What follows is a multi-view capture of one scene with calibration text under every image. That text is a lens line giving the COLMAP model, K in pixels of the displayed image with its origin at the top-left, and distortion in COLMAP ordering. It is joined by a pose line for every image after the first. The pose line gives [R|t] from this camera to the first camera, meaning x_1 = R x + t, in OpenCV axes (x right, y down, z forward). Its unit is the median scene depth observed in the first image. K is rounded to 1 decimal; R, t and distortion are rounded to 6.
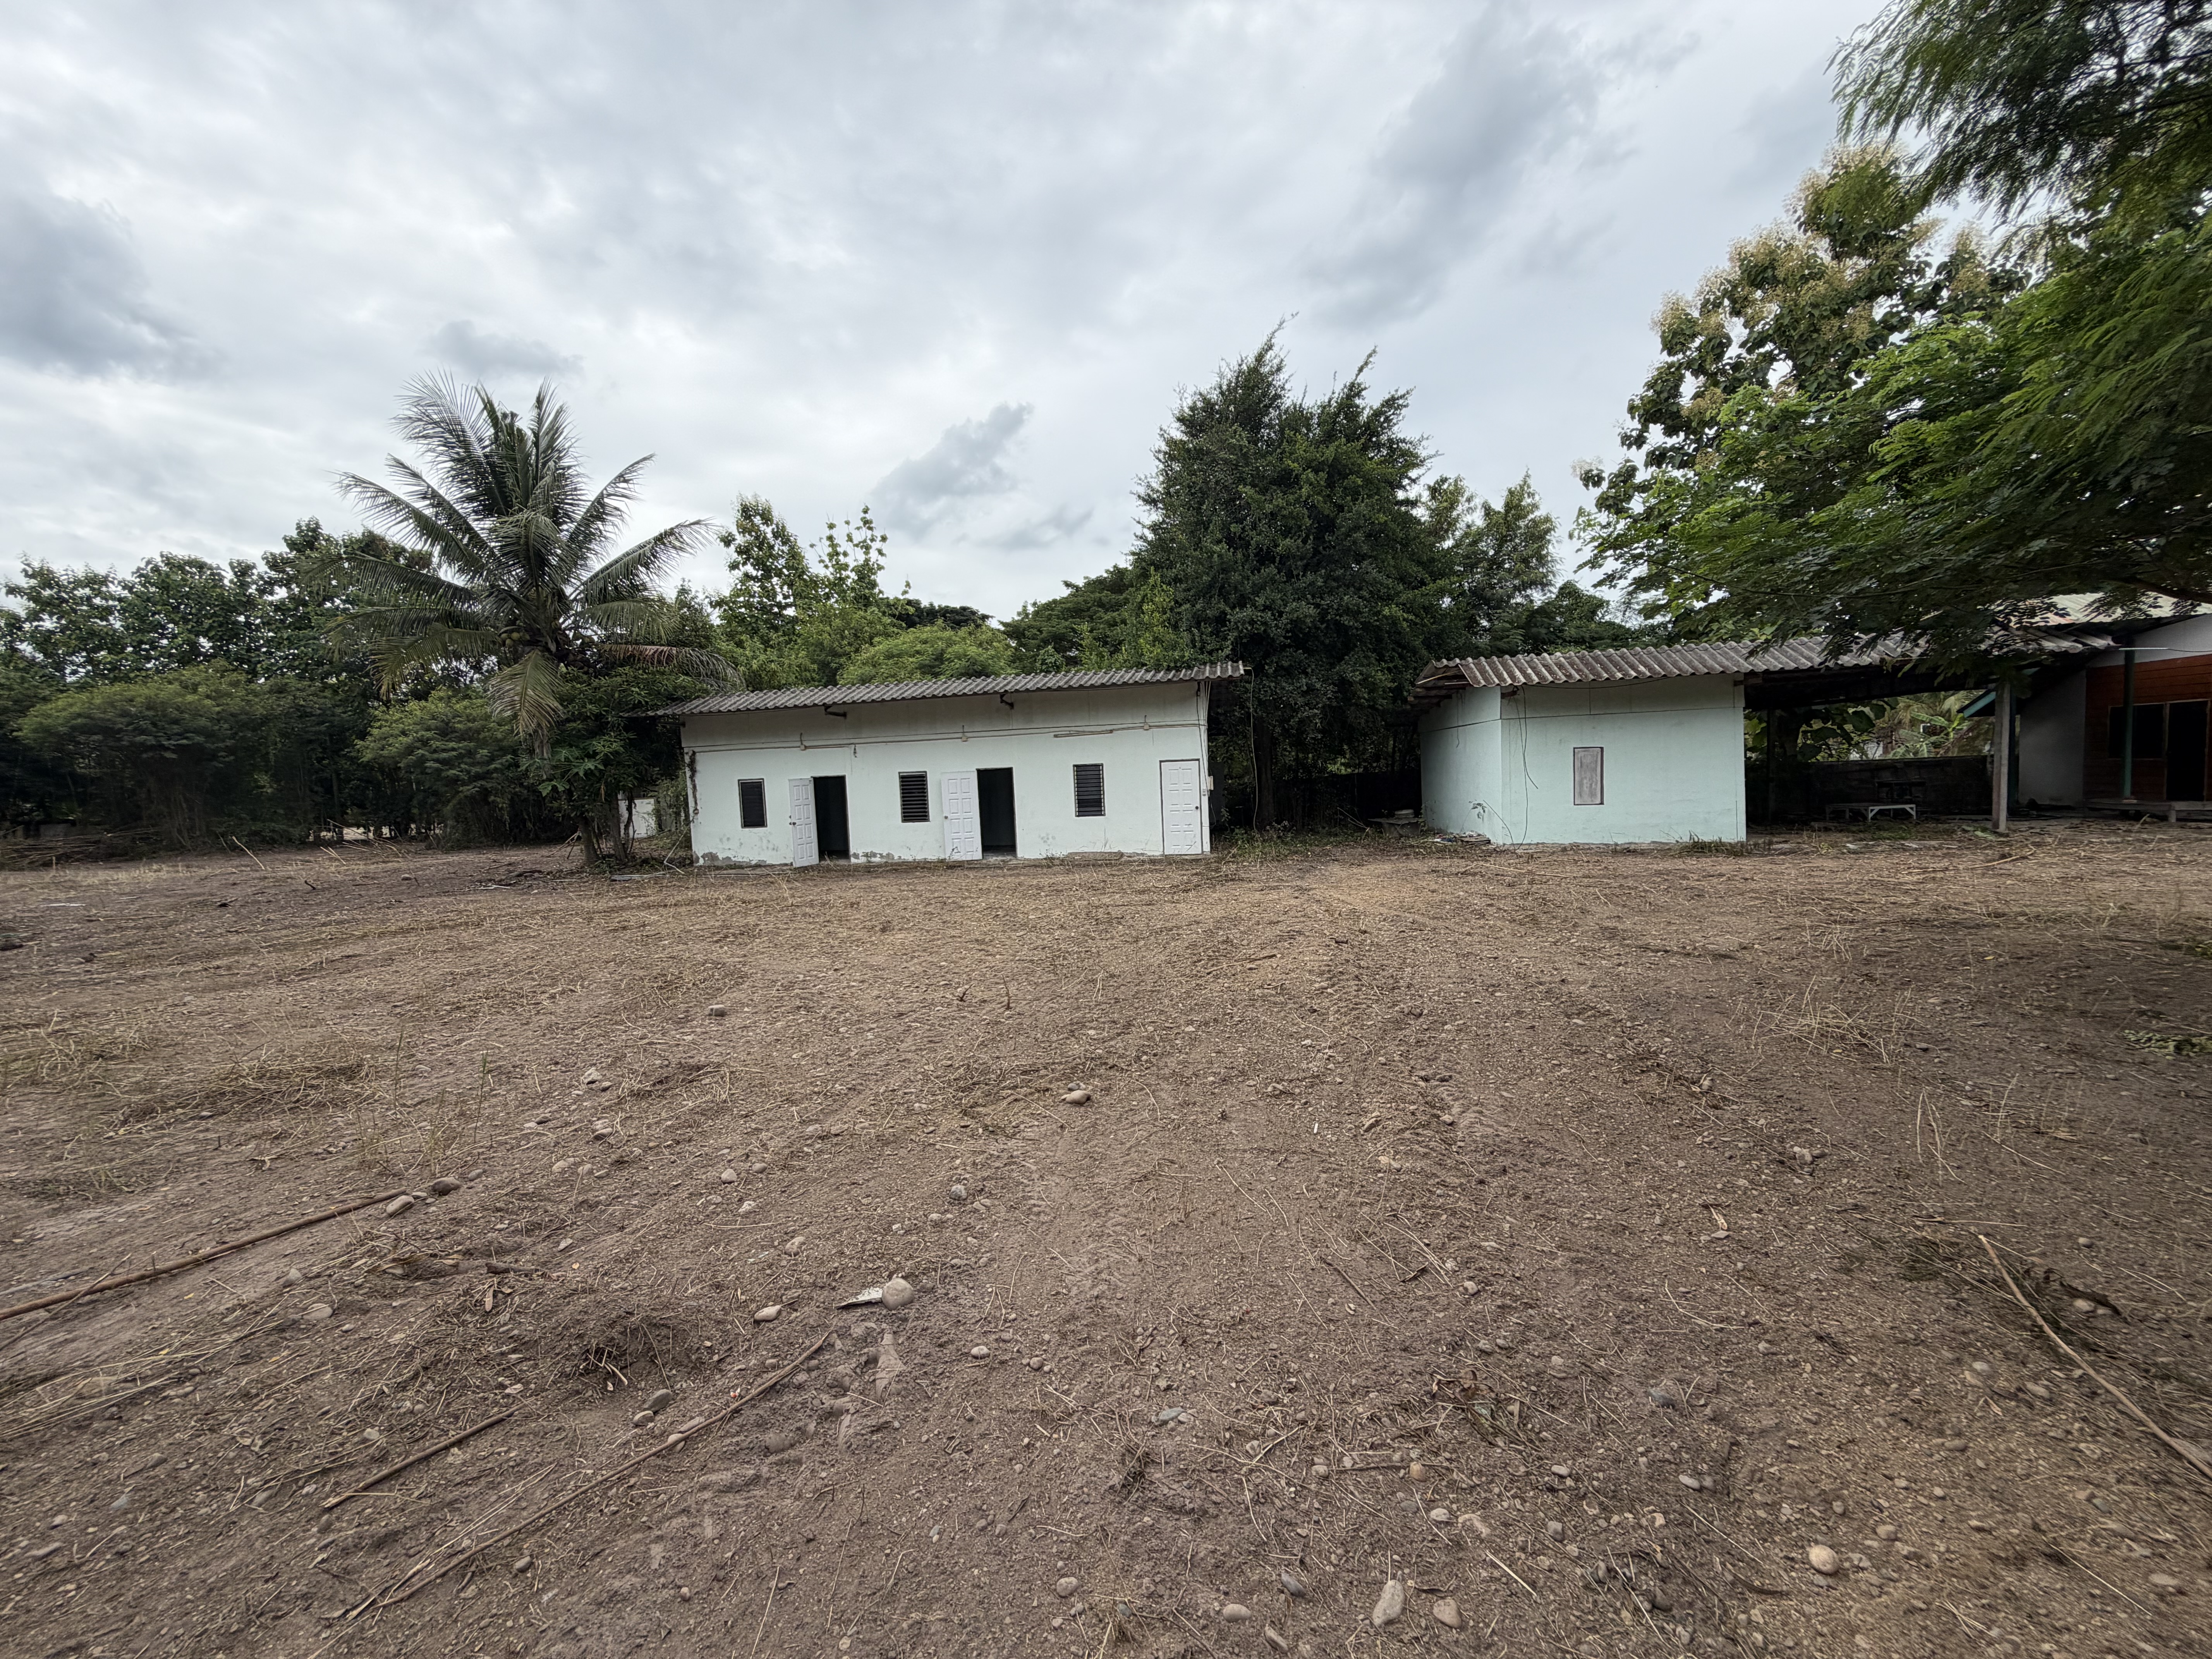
lens RADIAL K [[897.4, 0, 1095.0], [0, 897.4, 837.3], [0, 0, 1]] dist [0.000909, -0.000093]
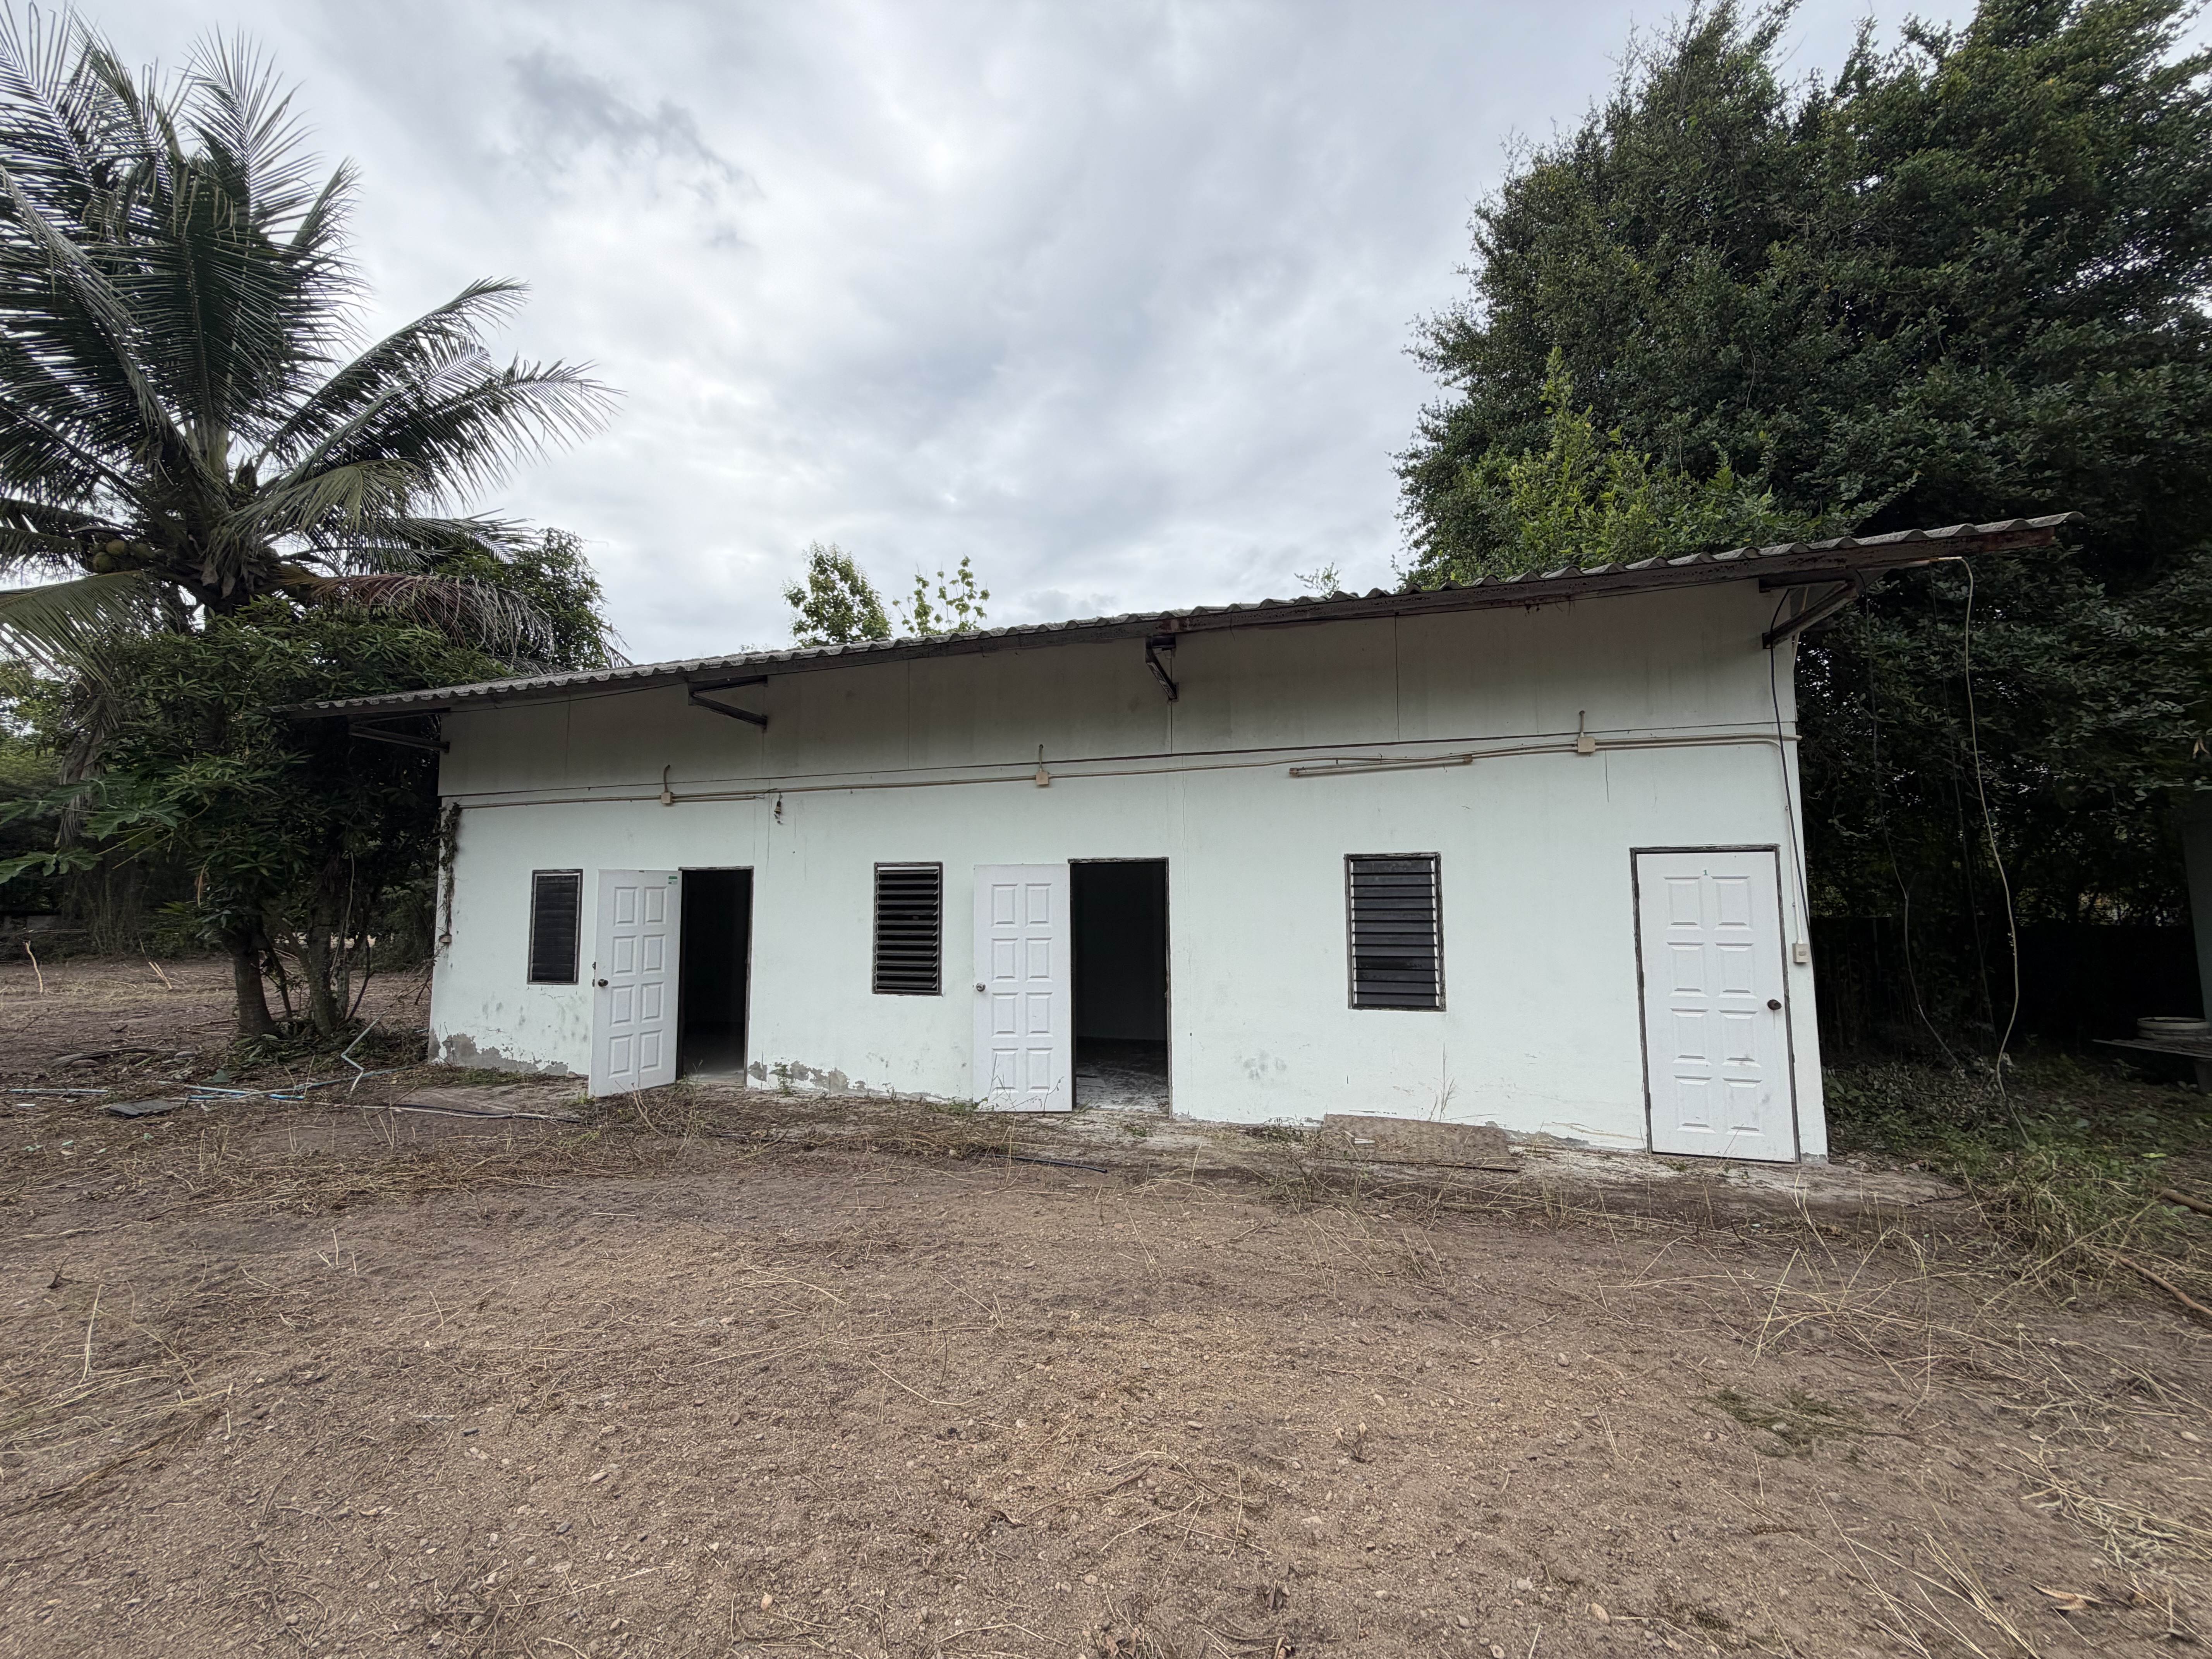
lens RADIAL K [[897.4, 0, 1101.9], [0, 897.4, 845.6], [0, 0, 1]] dist [0.000909, -0.000093]
pose [[0.992041, 0.032722, -0.121586, -0.069360], [-0.049590, 0.989132, -0.138418, -0.029382], [0.115735, 0.143346, 0.982882, 0.594382]]
